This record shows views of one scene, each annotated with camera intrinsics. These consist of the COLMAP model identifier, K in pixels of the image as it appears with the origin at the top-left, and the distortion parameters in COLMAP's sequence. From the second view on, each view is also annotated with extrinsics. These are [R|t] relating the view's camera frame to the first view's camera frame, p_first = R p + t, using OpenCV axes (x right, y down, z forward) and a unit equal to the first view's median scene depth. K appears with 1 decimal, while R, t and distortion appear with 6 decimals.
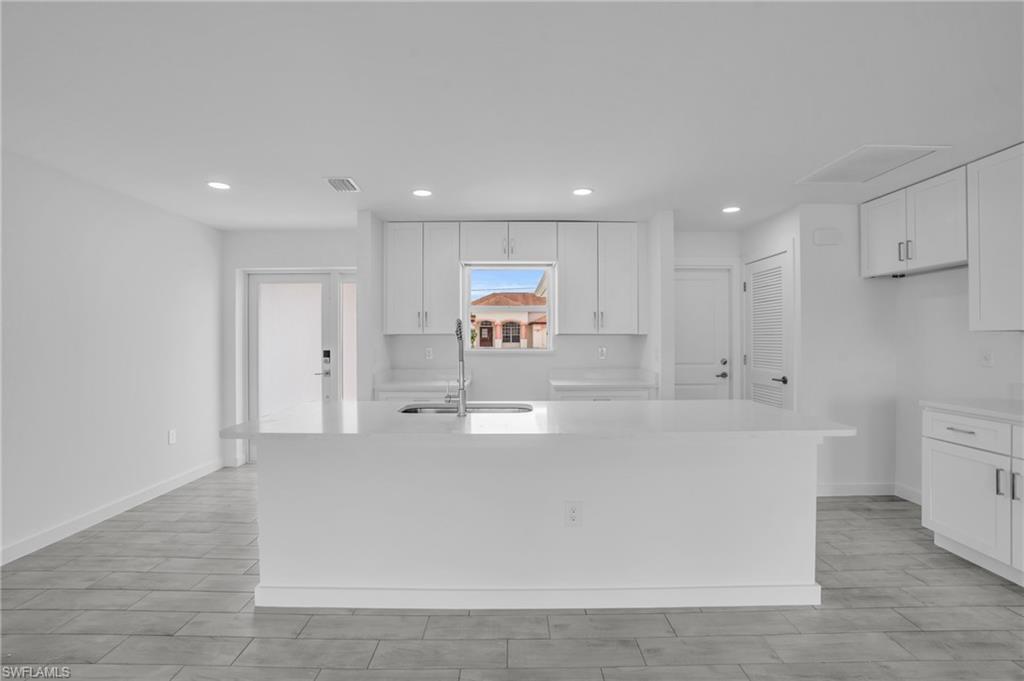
lens RADIAL K [[478.5, 0, 511.9], [0, 478.5, 336.0], [0, 0, 1]] dist [-0.052783, 0.014687]
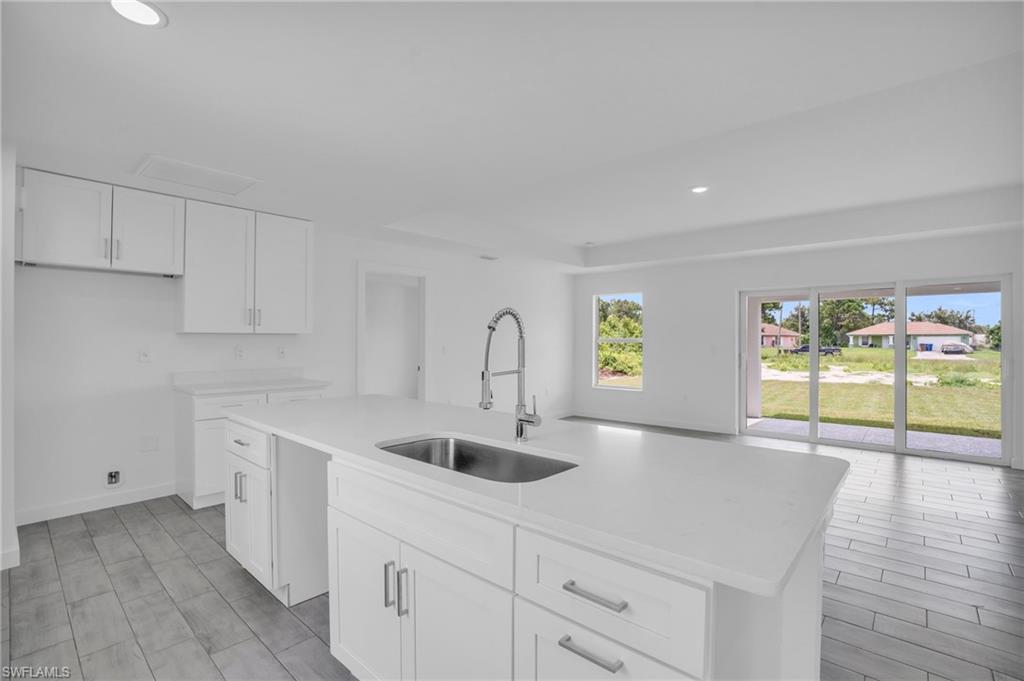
lens RADIAL K [[478.5, 0, 515.0], [0, 478.5, 333.9], [0, 0, 1]] dist [-0.052783, 0.014687]
pose [[-0.743841, 0.009059, 0.668295, -0.385020], [-0.004822, 0.999809, -0.018920, 0.010347], [-0.668339, -0.017295, -0.743656, 1.000334]]
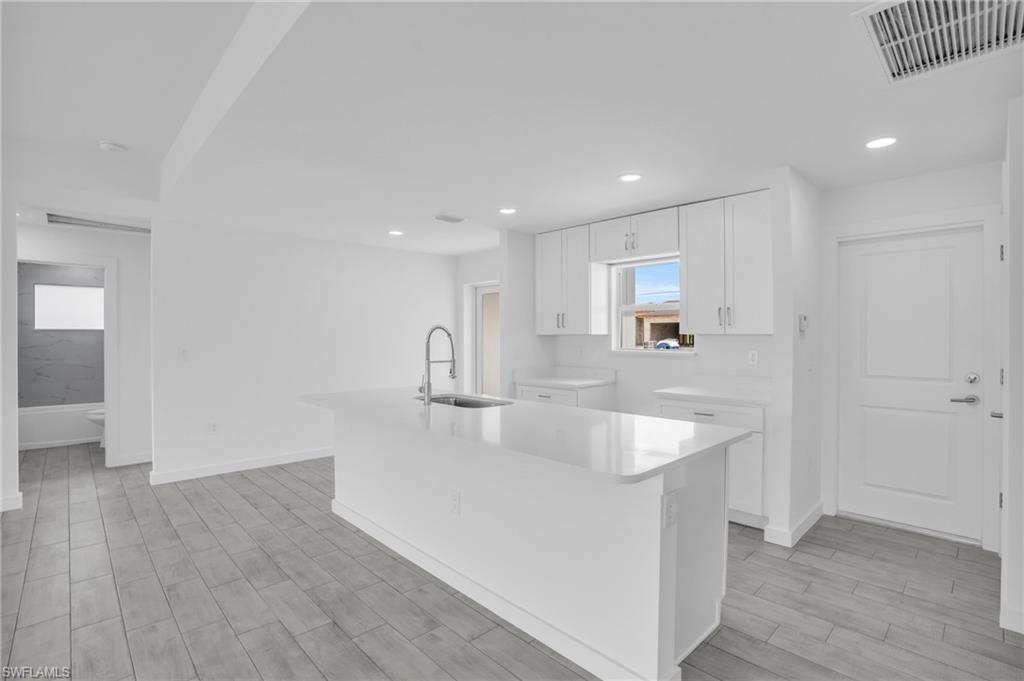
lens RADIAL K [[478.5, 0, 510.7], [0, 478.5, 340.5], [0, 0, 1]] dist [-0.052783, 0.014687]
pose [[0.697959, 0.008210, -0.716091, 0.586922], [0.004682, 0.999861, 0.016027, -0.009828], [0.716122, -0.014539, 0.697823, 0.191973]]
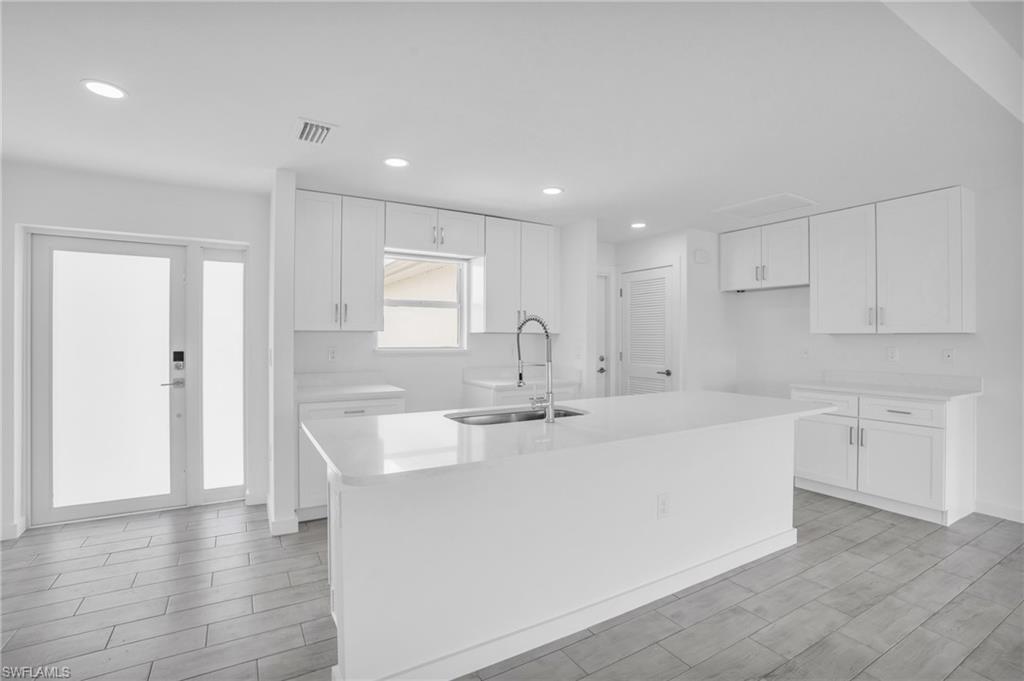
lens RADIAL K [[478.5, 0, 514.1], [0, 478.5, 335.5], [0, 0, 1]] dist [-0.052783, 0.014687]
pose [[0.861821, 0.007188, 0.507161, -0.397302], [-0.007713, 0.999970, -0.001066, 0.003507], [-0.507153, -0.002993, 0.861851, 0.160343]]
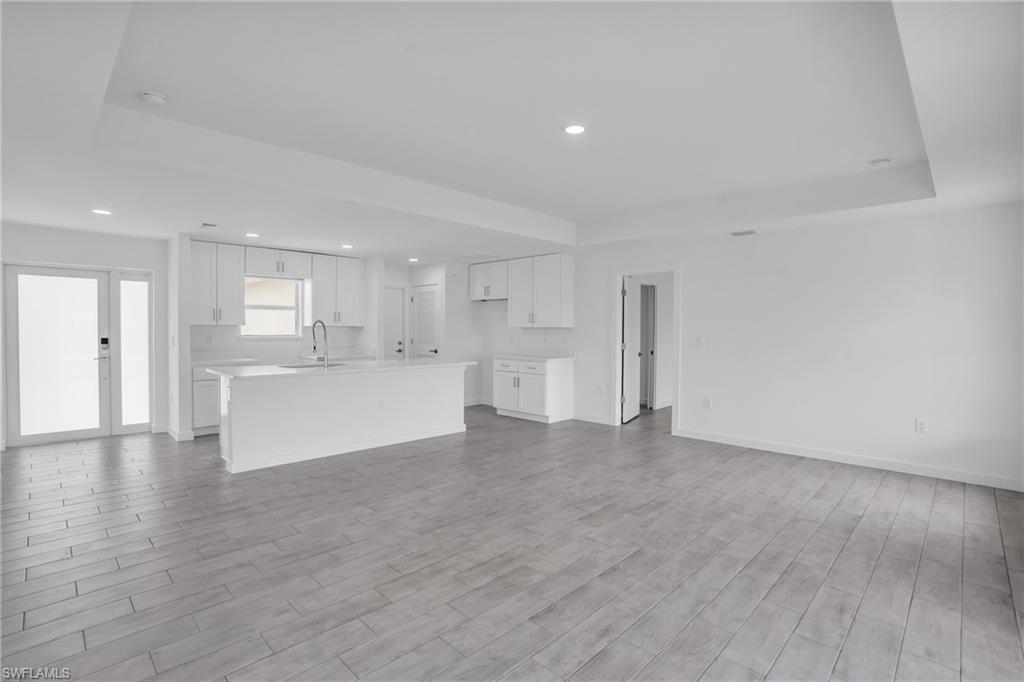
lens RADIAL K [[478.5, 0, 506.7], [0, 478.5, 337.4], [0, 0, 1]] dist [-0.052783, 0.014687]
pose [[0.709251, -0.007363, 0.704917, -0.629008], [-0.010866, 0.999712, 0.021375, -0.007879], [-0.704872, -0.022820, 0.708967, -0.626402]]
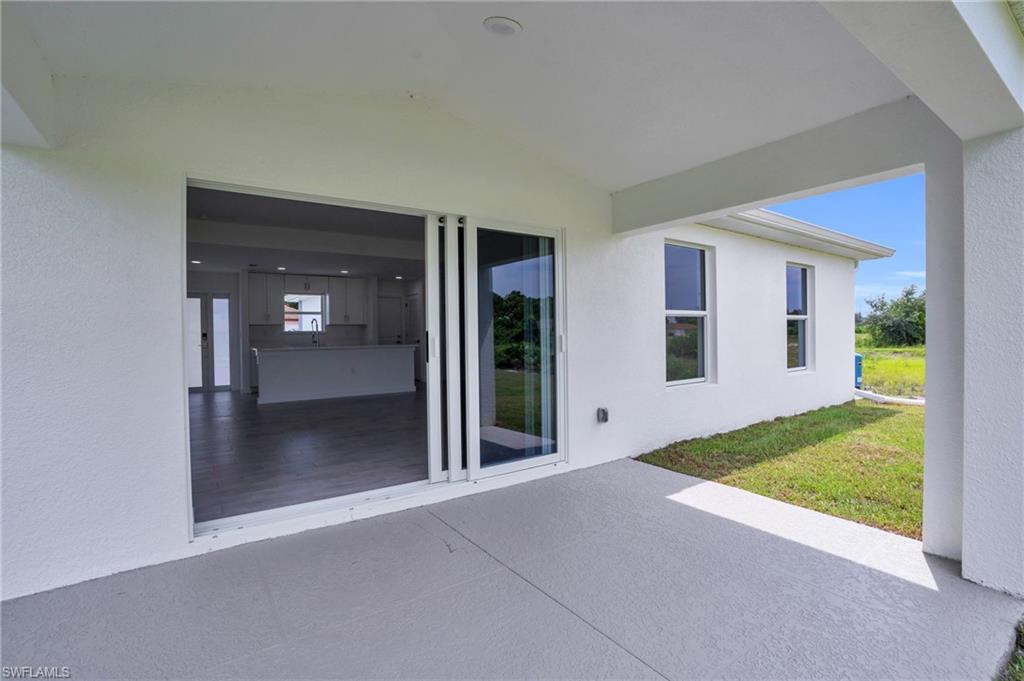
lens RADIAL K [[462.0, 0, 501.7], [0, 462.0, 335.5], [0, 0, 1]] dist [-0.033170, -0.000141]
pose [[0.831156, -0.011809, 0.555914, -0.532552], [0.009210, 0.999930, 0.007471, 0.048159], [-0.555963, -0.001089, 0.831207, -1.571632]]
